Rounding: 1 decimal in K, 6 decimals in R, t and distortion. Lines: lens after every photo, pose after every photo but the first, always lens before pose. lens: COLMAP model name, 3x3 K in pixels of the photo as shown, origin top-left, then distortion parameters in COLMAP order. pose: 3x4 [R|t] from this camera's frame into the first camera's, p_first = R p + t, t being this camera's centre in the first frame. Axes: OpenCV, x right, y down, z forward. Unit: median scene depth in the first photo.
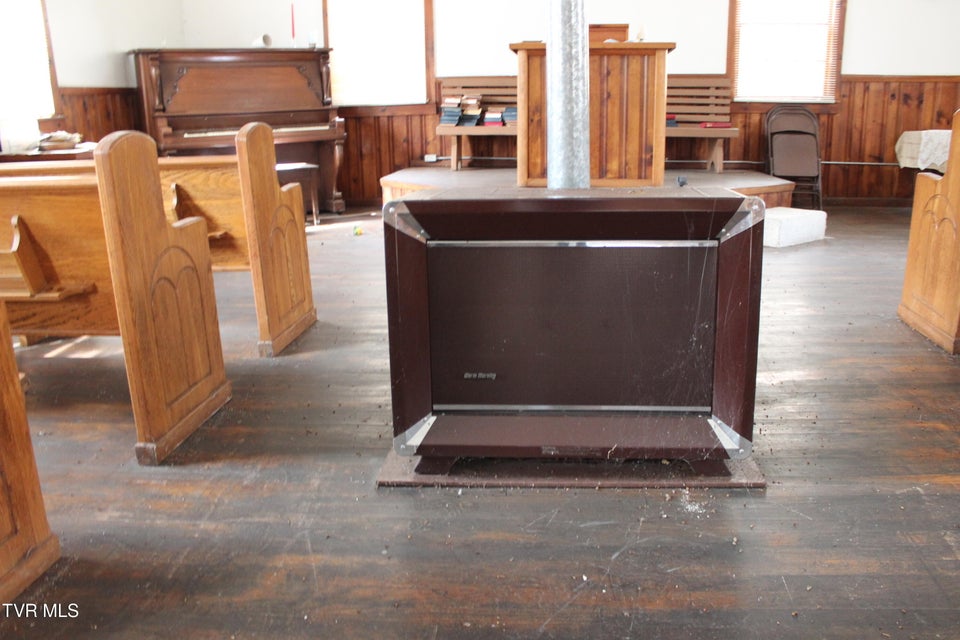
lens RADIAL K [[805.7, 0, 485.1], [0, 805.7, 314.9], [0, 0, 1]] dist [-0.172170, 0.162783]
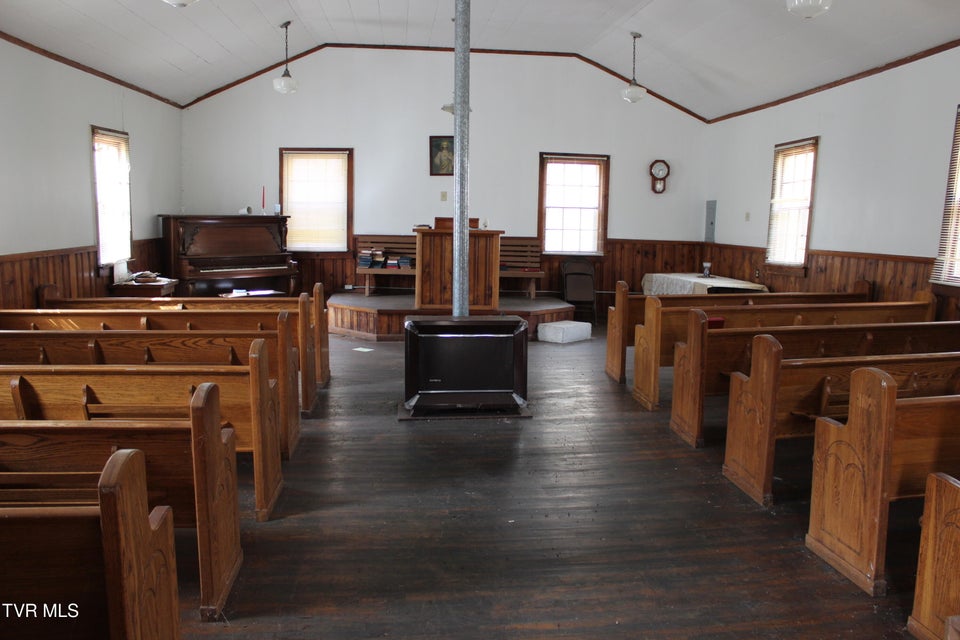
lens RADIAL K [[805.7, 0, 485.1], [0, 805.7, 314.9], [0, 0, 1]] dist [-0.172170, 0.162783]
pose [[0.980714, 0.009809, 0.195201, -0.120154], [0.016636, 0.990926, -0.133372, 0.069630], [-0.194738, 0.134047, 0.971653, -0.570501]]
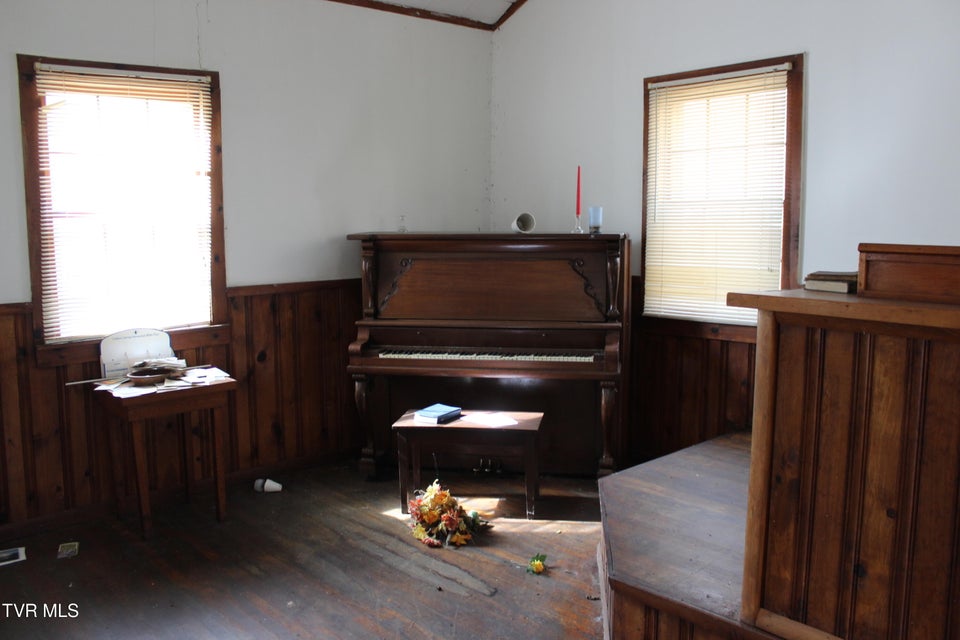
lens RADIAL K [[818.9, 0, 481.8], [0, 818.9, 283.6], [0, 0, 1]] dist [0.000747, -0.217528]
pose [[0.748000, 0.065031, -0.660505, 0.166028], [-0.178806, 0.978137, -0.106188, -0.207961], [0.639159, 0.197531, 0.743275, 0.435552]]
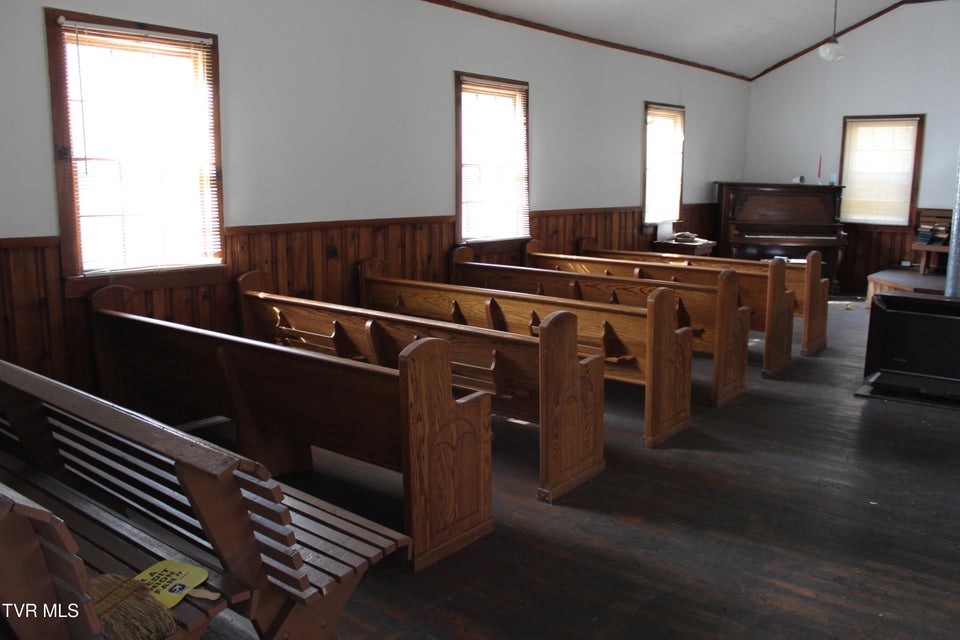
lens RADIAL K [[805.7, 0, 485.1], [0, 805.7, 314.9], [0, 0, 1]] dist [-0.172170, 0.162783]
pose [[0.834562, 0.122992, -0.537010, 0.065139], [-0.168632, 0.985004, -0.036474, 0.078099], [0.524471, 0.120997, 0.842787, -0.601731]]
